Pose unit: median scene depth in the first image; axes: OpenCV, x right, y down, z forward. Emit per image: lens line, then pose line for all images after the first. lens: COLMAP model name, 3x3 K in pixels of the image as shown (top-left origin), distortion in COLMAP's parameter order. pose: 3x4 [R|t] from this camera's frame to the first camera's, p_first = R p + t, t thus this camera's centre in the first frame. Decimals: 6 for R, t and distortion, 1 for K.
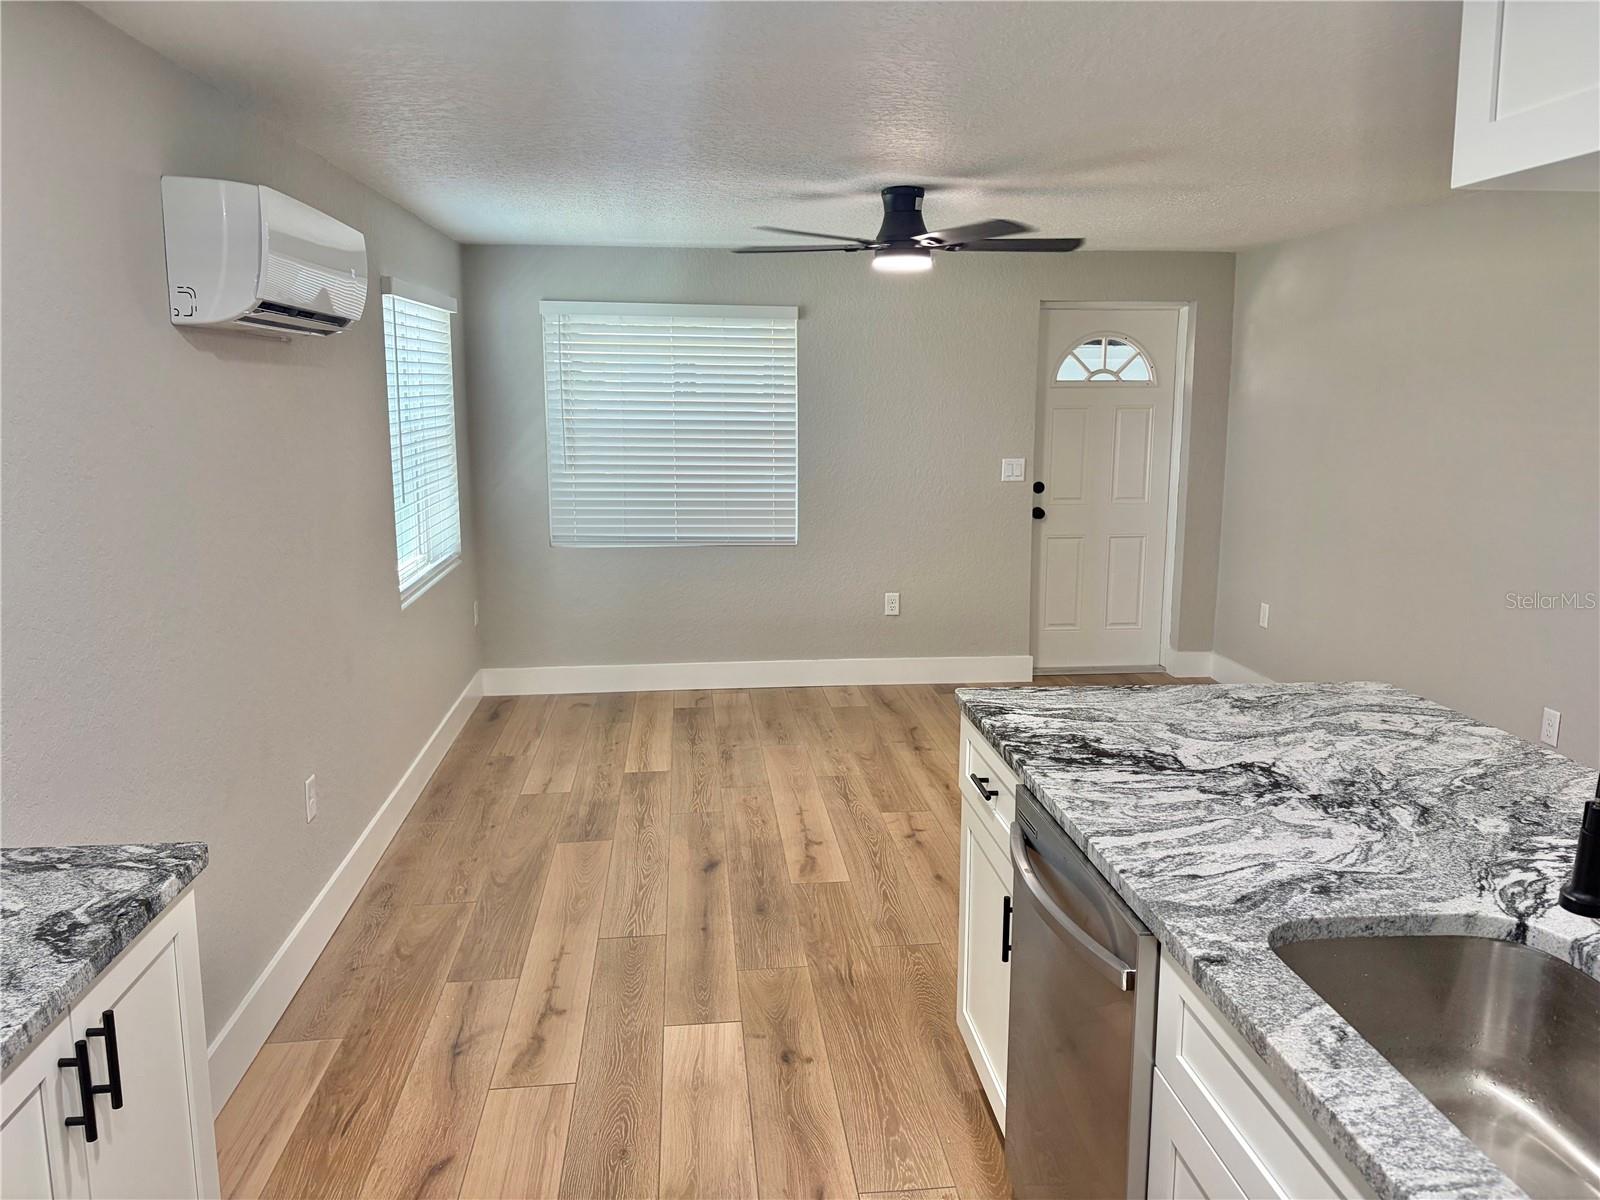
lens RADIAL K [[1210.7, 0, 813.3], [0, 1210.7, 593.7], [0, 0, 1]] dist [0.067093, -0.069466]
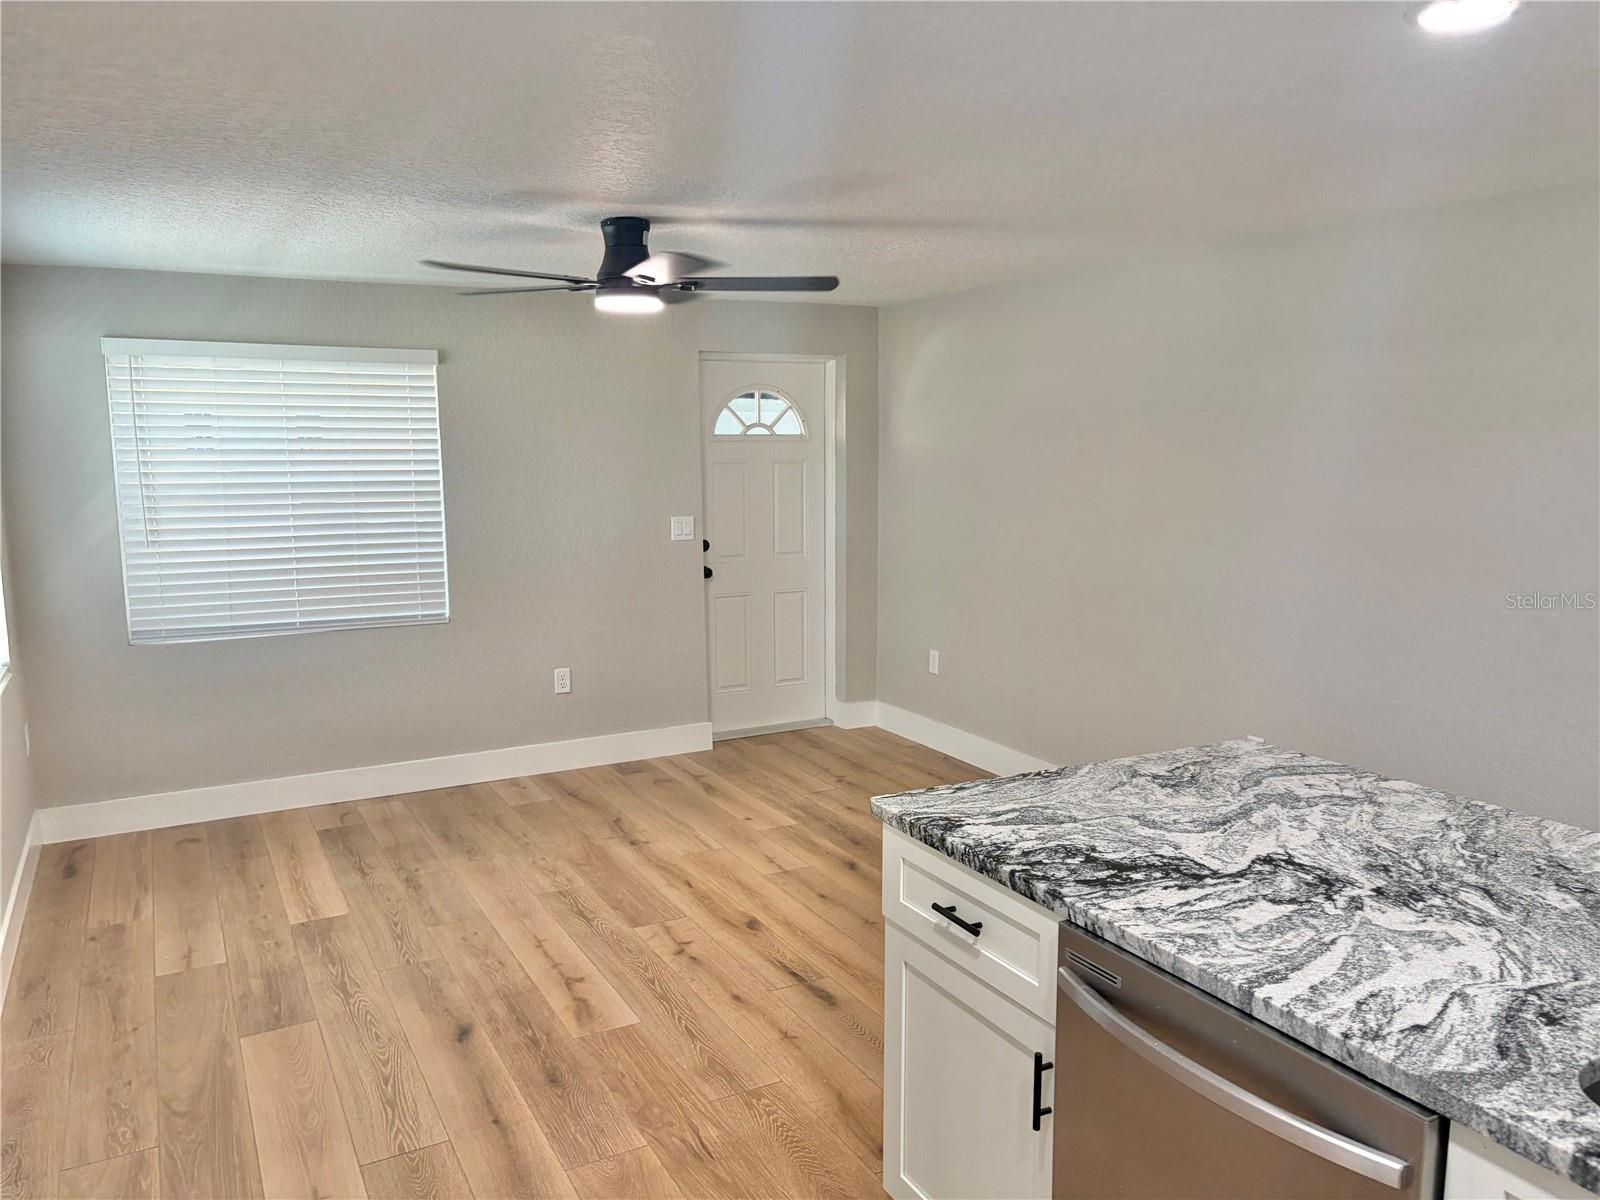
lens RADIAL K [[1206.5, 0, 794.1], [0, 1206.5, 616.5], [0, 0, 1]] dist [0.056172, -0.058029]
pose [[0.928887, -0.062316, 0.365084, -0.269597], [0.070511, 0.997469, -0.009144, -0.052230], [-0.363590, 0.034236, 0.930930, 0.260753]]
